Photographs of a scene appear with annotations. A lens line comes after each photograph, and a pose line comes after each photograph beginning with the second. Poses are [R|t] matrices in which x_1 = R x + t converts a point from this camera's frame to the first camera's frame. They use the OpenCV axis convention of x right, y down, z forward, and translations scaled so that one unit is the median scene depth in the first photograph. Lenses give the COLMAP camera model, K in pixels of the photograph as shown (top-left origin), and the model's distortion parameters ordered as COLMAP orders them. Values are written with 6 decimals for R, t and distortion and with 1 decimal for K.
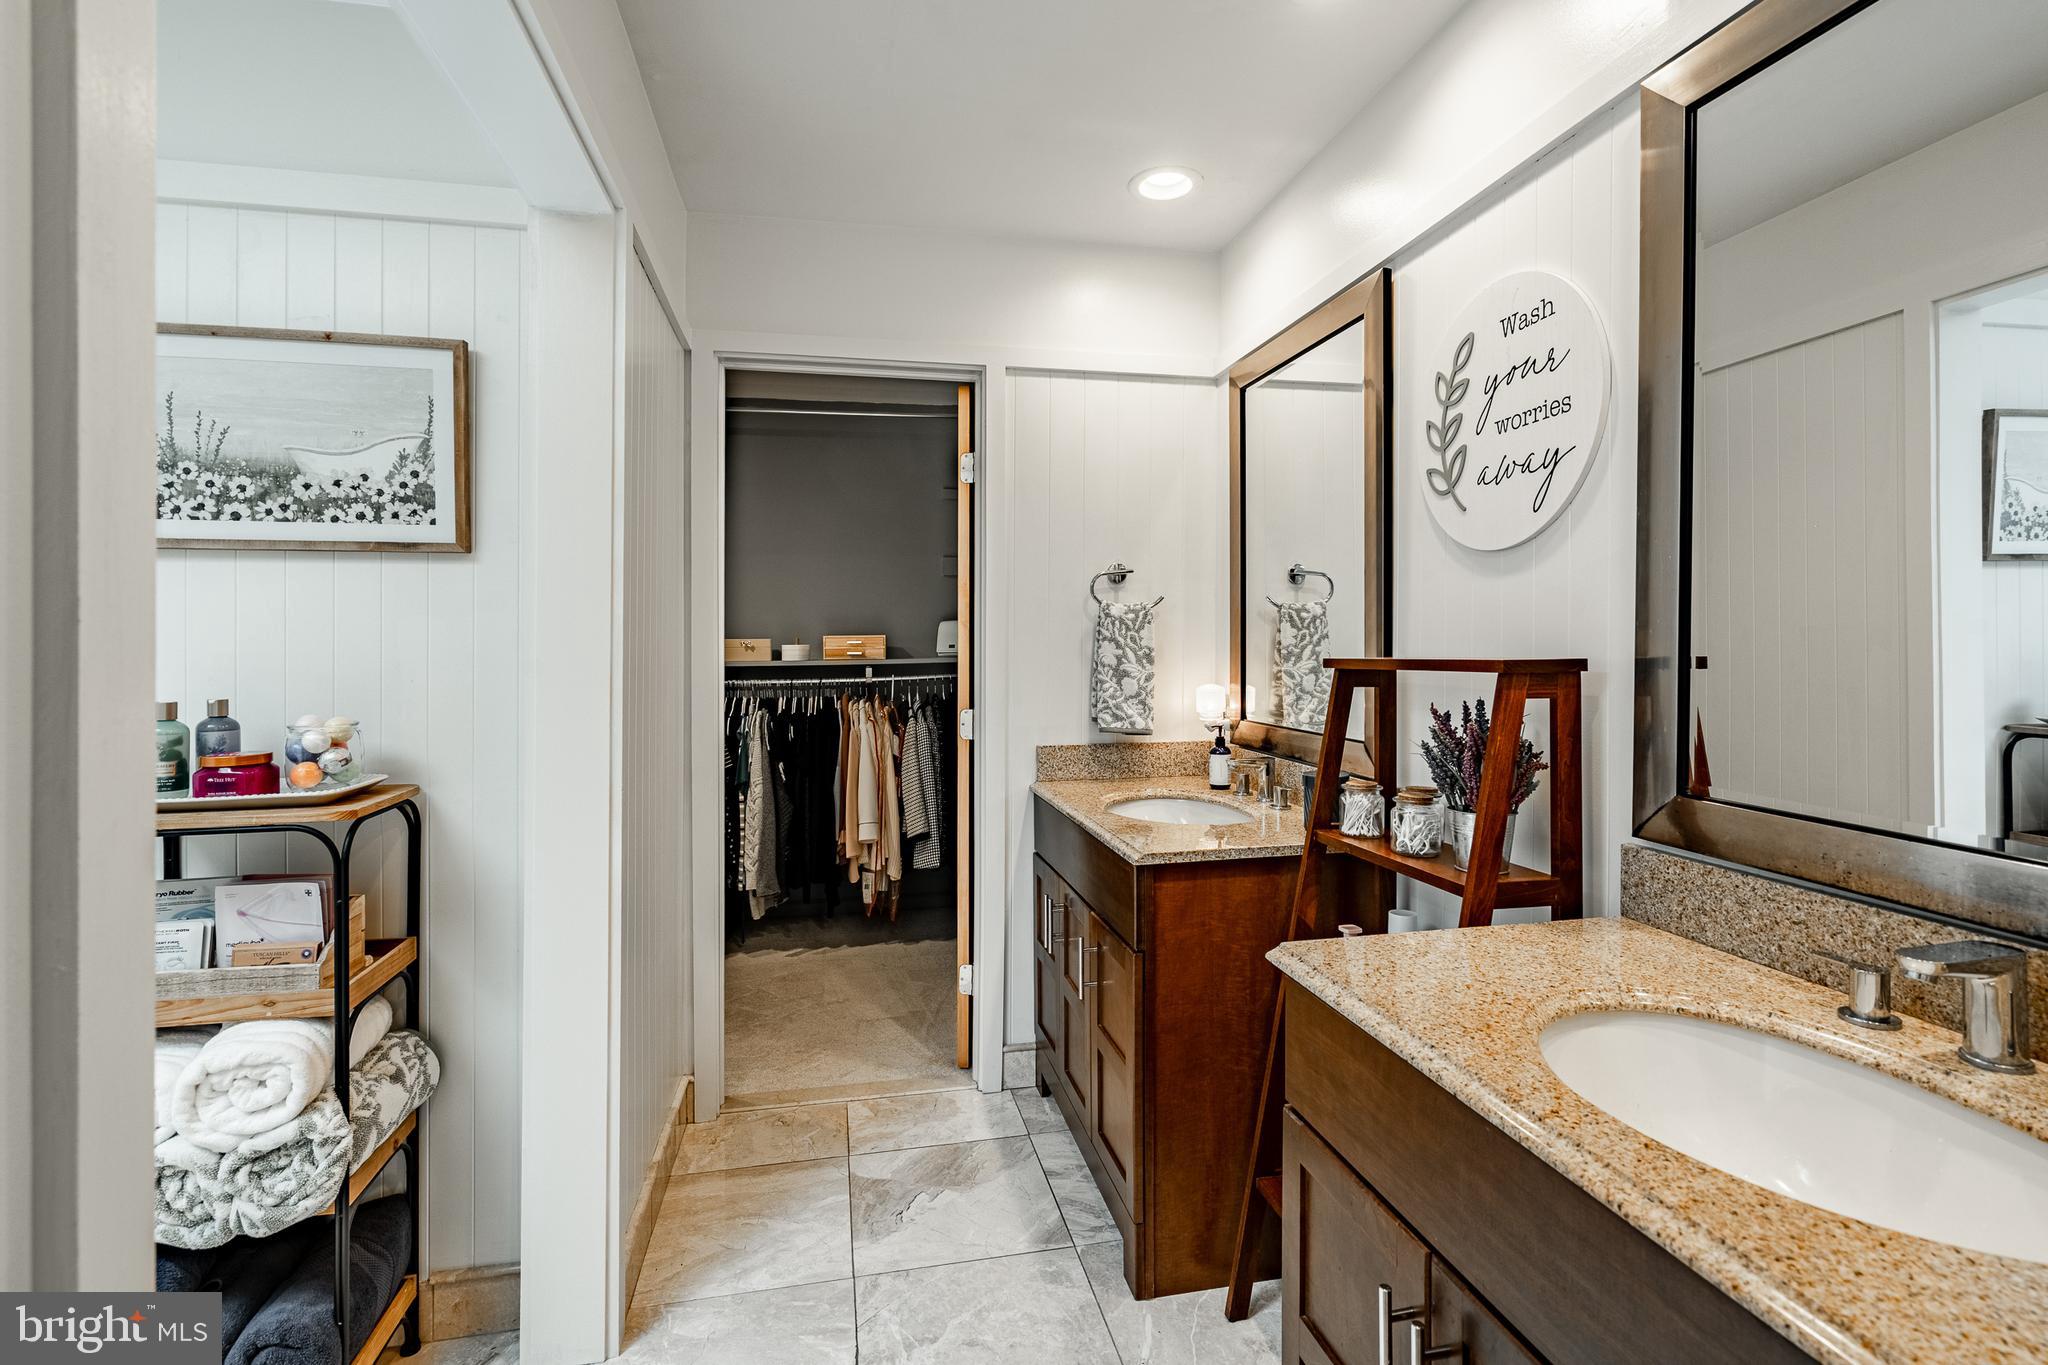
lens RADIAL K [[936.4, 0, 1024.5], [0, 936.4, 577.8], [0, 0, 1]] dist [0.001060, -0.000162]
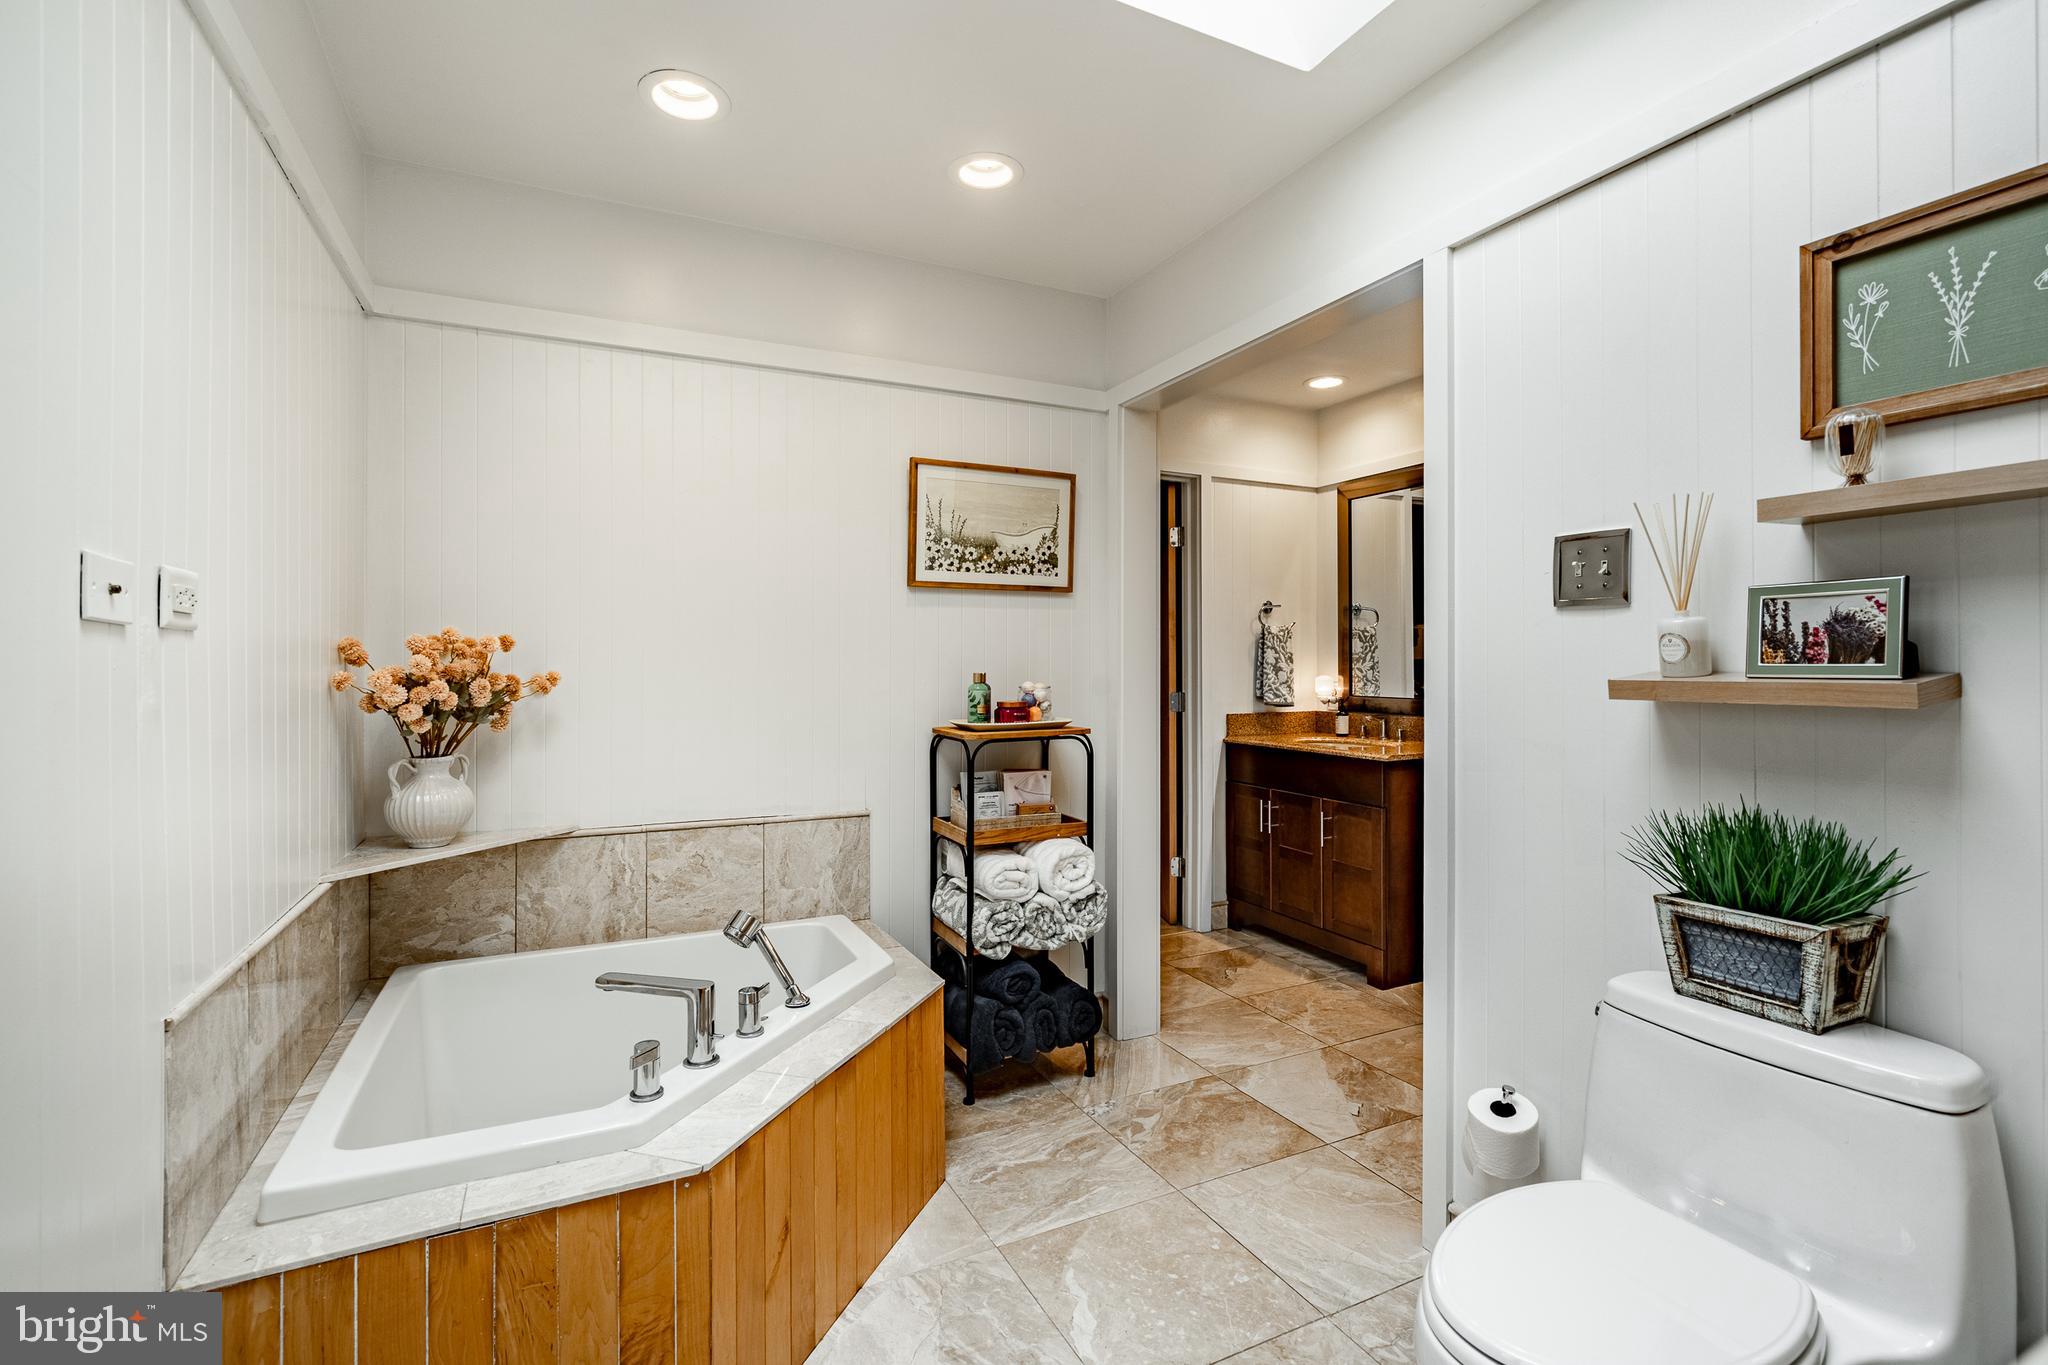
lens RADIAL K [[914.9, 0, 1030.2], [0, 914.9, 571.4], [0, 0, 1]] dist [-0.001578, -0.000078]
pose [[0.965520, 0.028912, 0.258718, -1.136854], [-0.020713, 0.999195, -0.034360, -0.005414], [-0.259503, 0.027817, 0.965342, -0.670655]]
